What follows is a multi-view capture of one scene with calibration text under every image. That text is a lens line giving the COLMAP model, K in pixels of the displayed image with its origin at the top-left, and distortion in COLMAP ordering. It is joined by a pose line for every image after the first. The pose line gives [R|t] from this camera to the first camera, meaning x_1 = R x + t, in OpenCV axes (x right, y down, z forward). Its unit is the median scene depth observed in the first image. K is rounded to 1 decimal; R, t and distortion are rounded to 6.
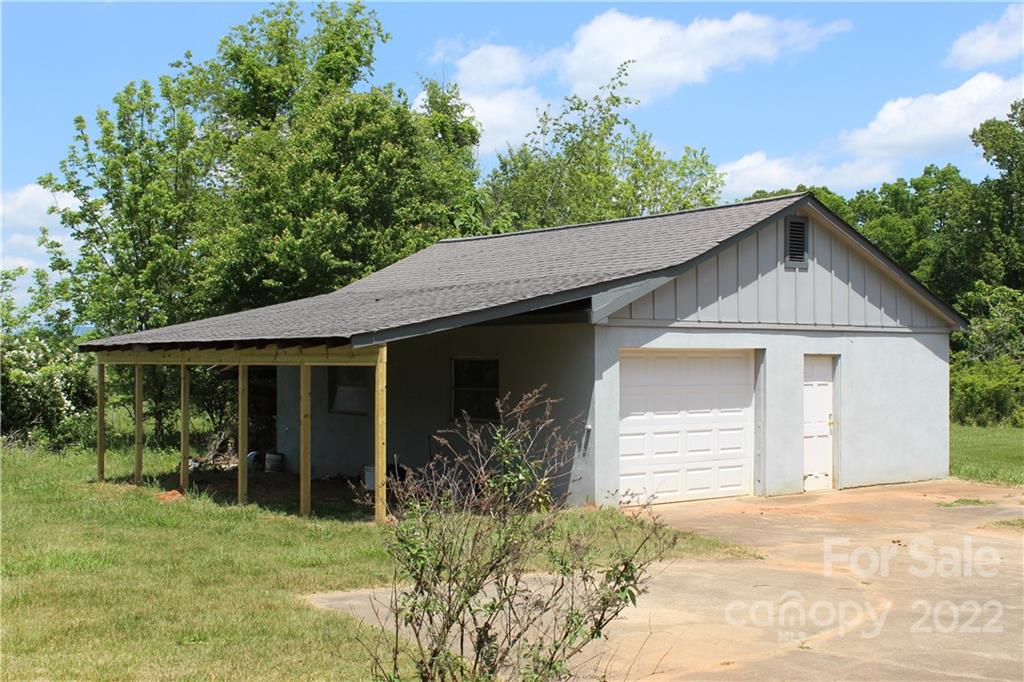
lens RADIAL K [[1290.7, 0, 512.0], [0, 1290.7, 341.0], [0, 0, 1]] dist [-0.146712, 0.445647]
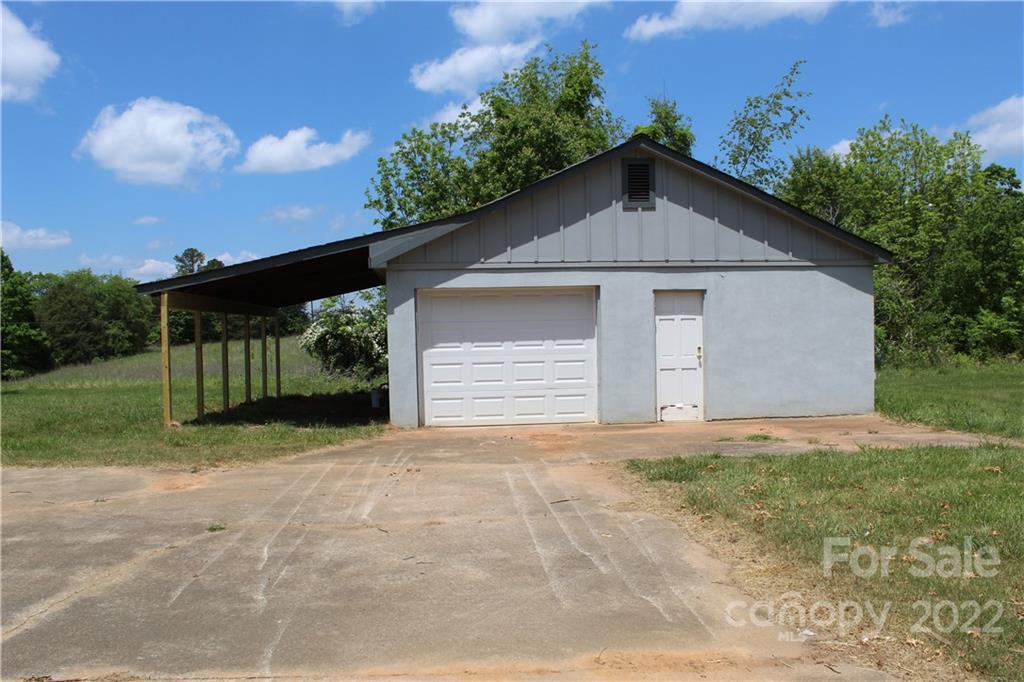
lens RADIAL K [[853.3, 0, 513.7], [0, 853.3, 353.9], [0, 0, 1]] dist [-0.160432, 0.141020]
pose [[0.849558, -0.003019, -0.527487, 0.346991], [0.027570, 0.998871, 0.038687, 0.022811], [0.526775, -0.047409, 0.848682, 0.246854]]
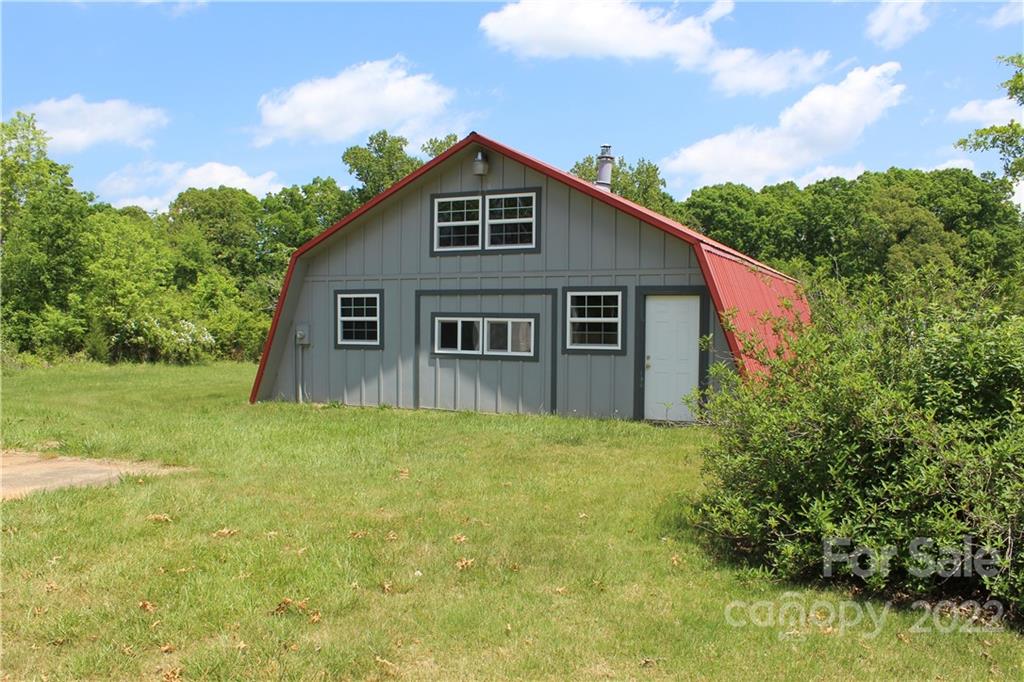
lens RADIAL K [[853.3, 0, 513.7], [0, 853.3, 353.9], [0, 0, 1]] dist [-0.160432, 0.141020]
pose [[0.878929, -0.012696, 0.476783, 0.318503], [-0.013562, 0.998576, 0.051591, 0.022578], [-0.476759, -0.051811, 0.877506, 0.333493]]
